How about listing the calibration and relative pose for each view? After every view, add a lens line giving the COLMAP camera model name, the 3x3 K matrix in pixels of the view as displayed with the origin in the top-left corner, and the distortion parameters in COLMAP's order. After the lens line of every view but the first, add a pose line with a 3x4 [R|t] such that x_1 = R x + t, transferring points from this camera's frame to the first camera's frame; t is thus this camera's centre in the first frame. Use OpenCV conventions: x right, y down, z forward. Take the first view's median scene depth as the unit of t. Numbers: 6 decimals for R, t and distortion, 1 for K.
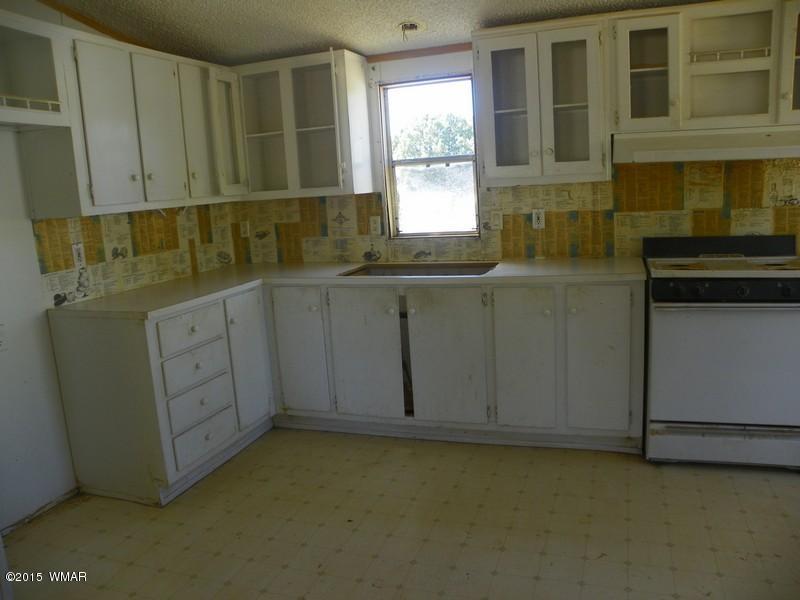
lens RADIAL K [[618.3, 0, 410.2], [0, 618.3, 299.0], [0, 0, 1]] dist [-0.141402, 0.081507]
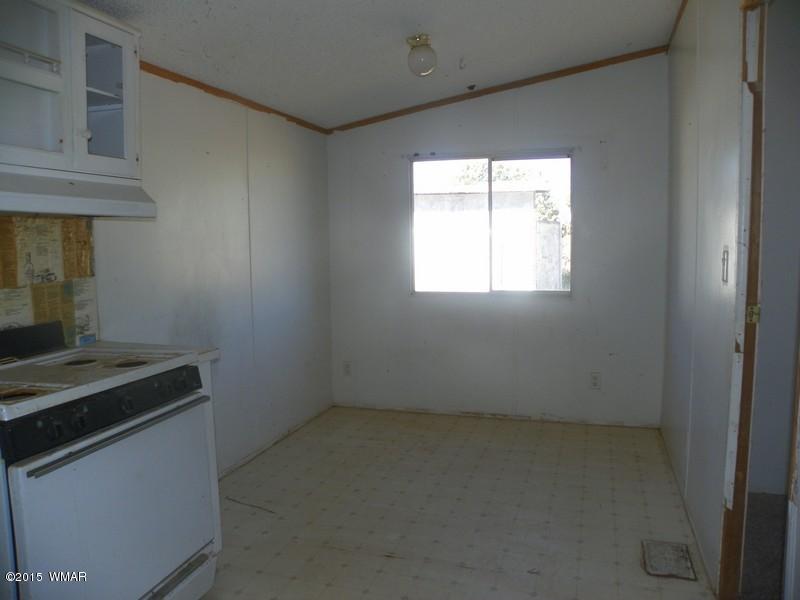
lens RADIAL K [[610.9, 0, 404.4], [0, 610.9, 297.7], [0, 0, 1]] dist [-0.160049, 0.100656]
pose [[-0.029822, -0.040823, 0.998721, -0.095318], [0.195830, 0.979564, 0.045888, -0.079161], [-0.980184, 0.196948, -0.021218, 0.536651]]
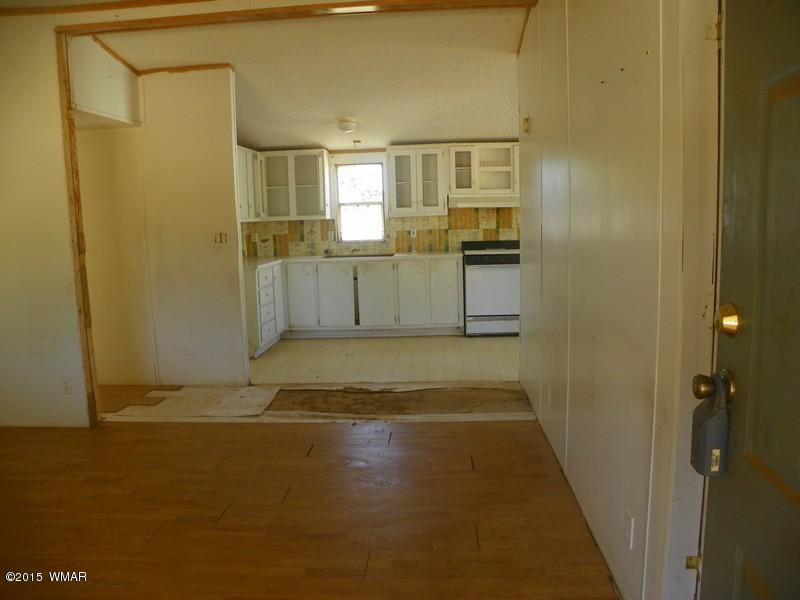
lens RADIAL K [[610.9, 0, 404.4], [0, 610.9, 297.7], [0, 0, 1]] dist [-0.160049, 0.100656]
pose [[0.964317, -0.004047, 0.264719, -0.396301], [0.020743, 0.997964, -0.060305, 0.228360], [-0.263936, 0.063644, 0.962438, -1.044537]]
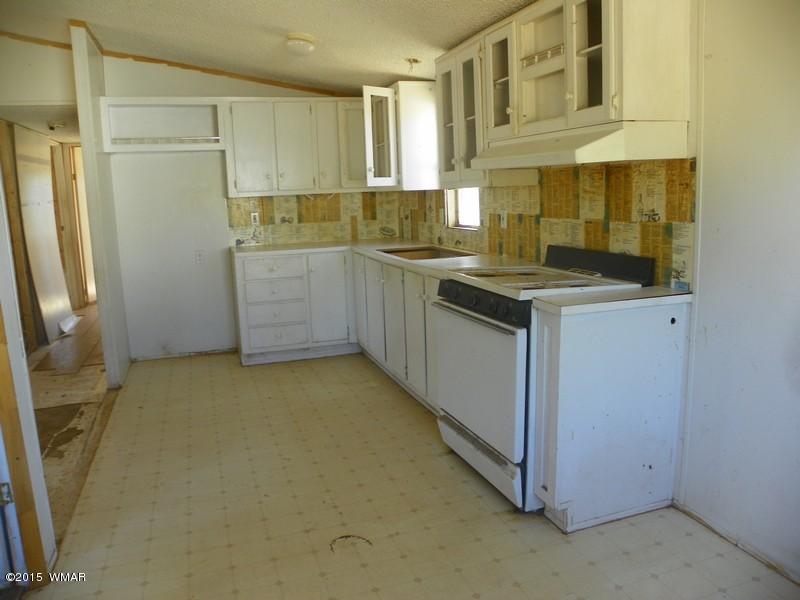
lens RADIAL K [[610.9, 0, 404.4], [0, 610.9, 297.7], [0, 0, 1]] dist [-0.160049, 0.100656]
pose [[0.614844, 0.172001, -0.769664, 1.003069], [-0.149078, 0.983681, 0.100738, -0.080597], [0.774431, 0.052802, 0.630451, 0.207139]]
